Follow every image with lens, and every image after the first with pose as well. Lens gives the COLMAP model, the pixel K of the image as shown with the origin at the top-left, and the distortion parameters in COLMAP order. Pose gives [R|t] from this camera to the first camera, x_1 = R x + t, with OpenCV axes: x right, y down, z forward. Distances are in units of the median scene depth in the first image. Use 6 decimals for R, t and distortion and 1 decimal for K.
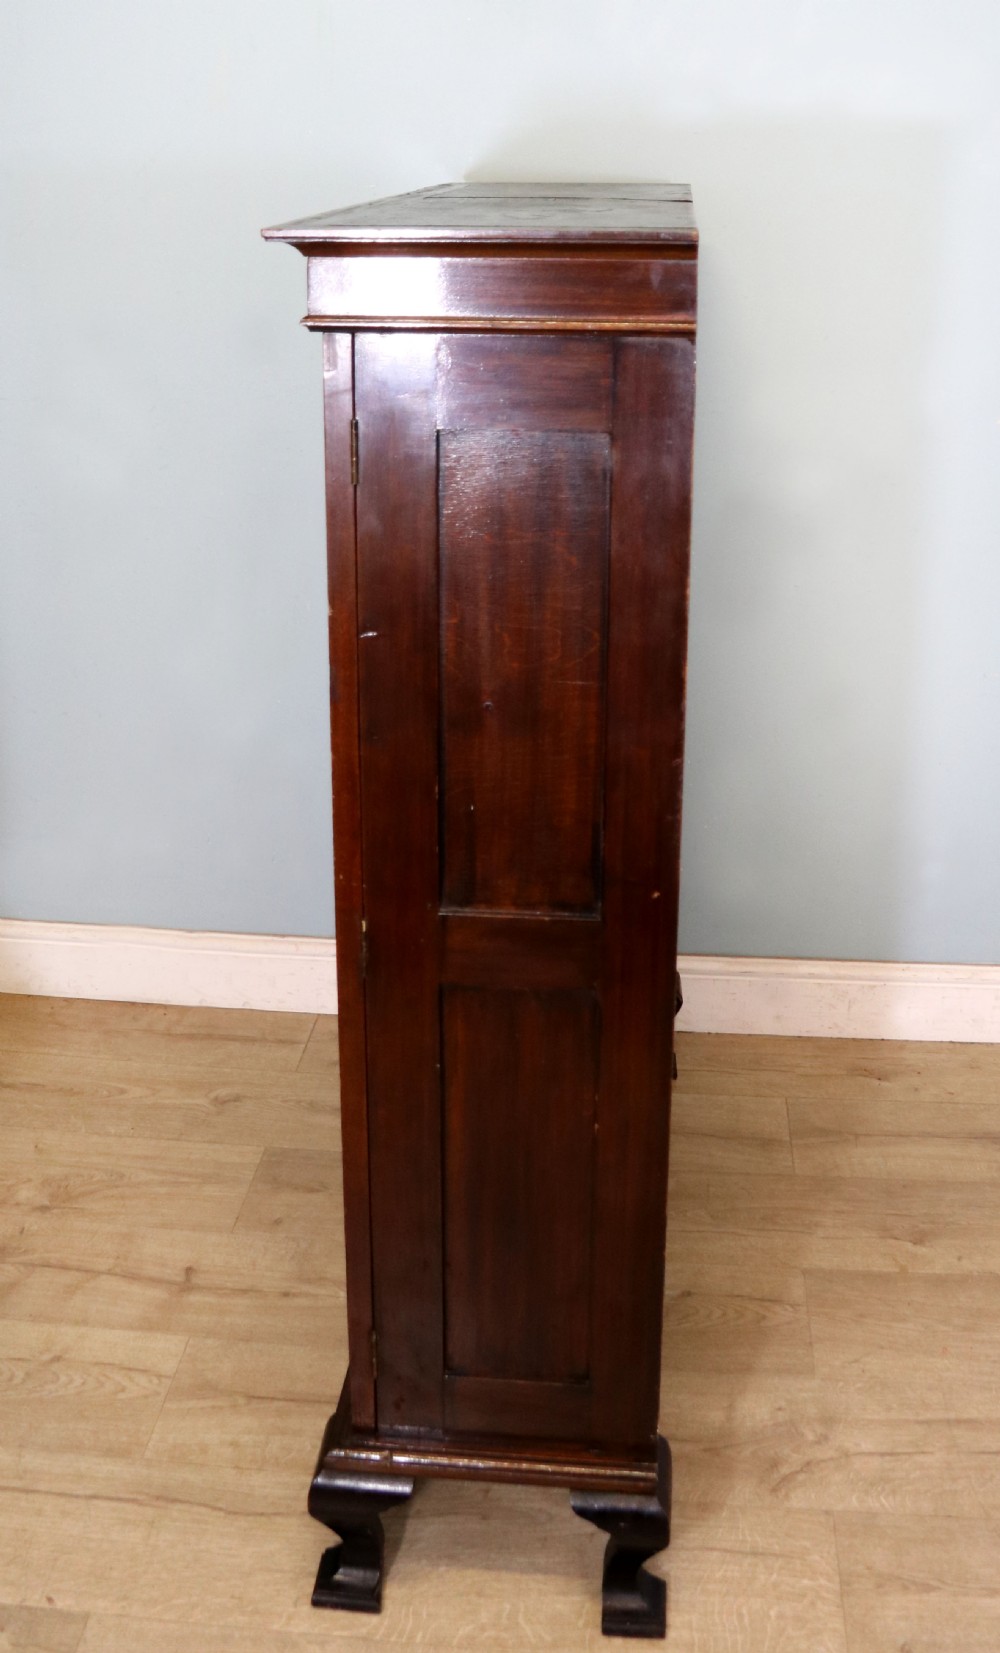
lens RADIAL K [[1849.0, 0, 516.8], [0, 1849.0, 750.0], [0, 0, 1]] dist [-0.099828, 0.000000]
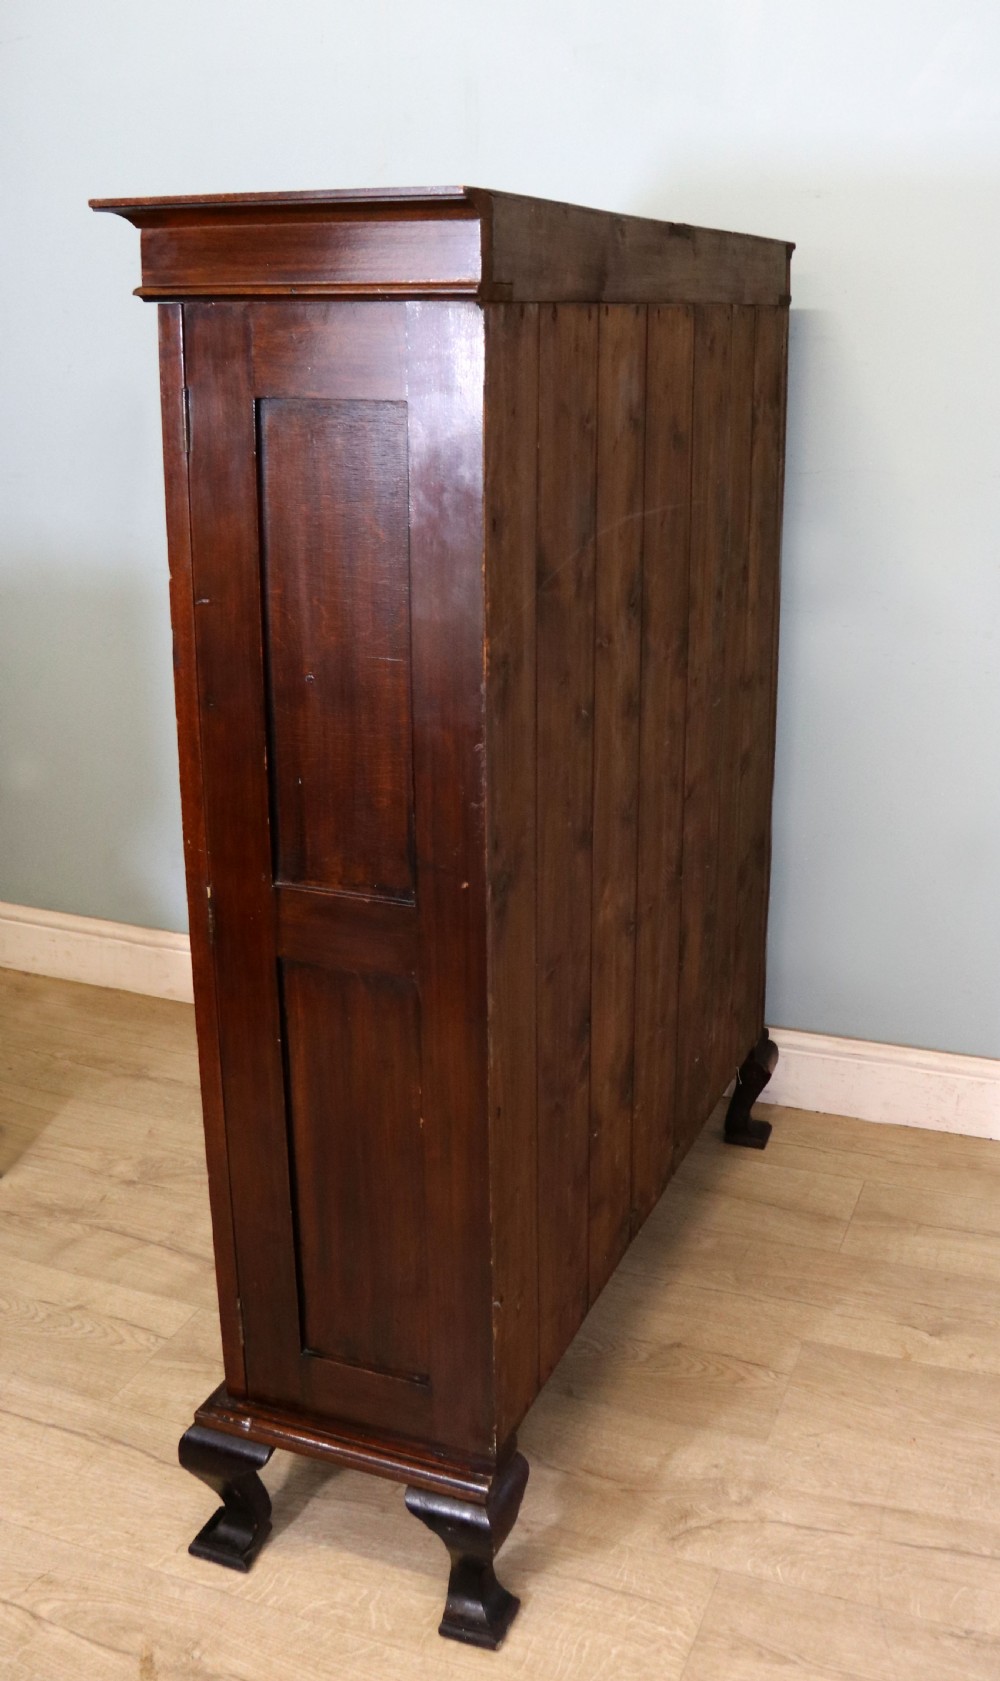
lens RADIAL K [[1743.0, 0, 494.7], [0, 1743.0, 918.4], [0, 0, 1]] dist [-0.130174, 0.000000]
pose [[0.960221, 0.097174, -0.261788, 0.264463], [-0.090700, 0.995201, 0.036731, 0.048090], [0.264101, -0.011526, 0.964426, 0.084238]]
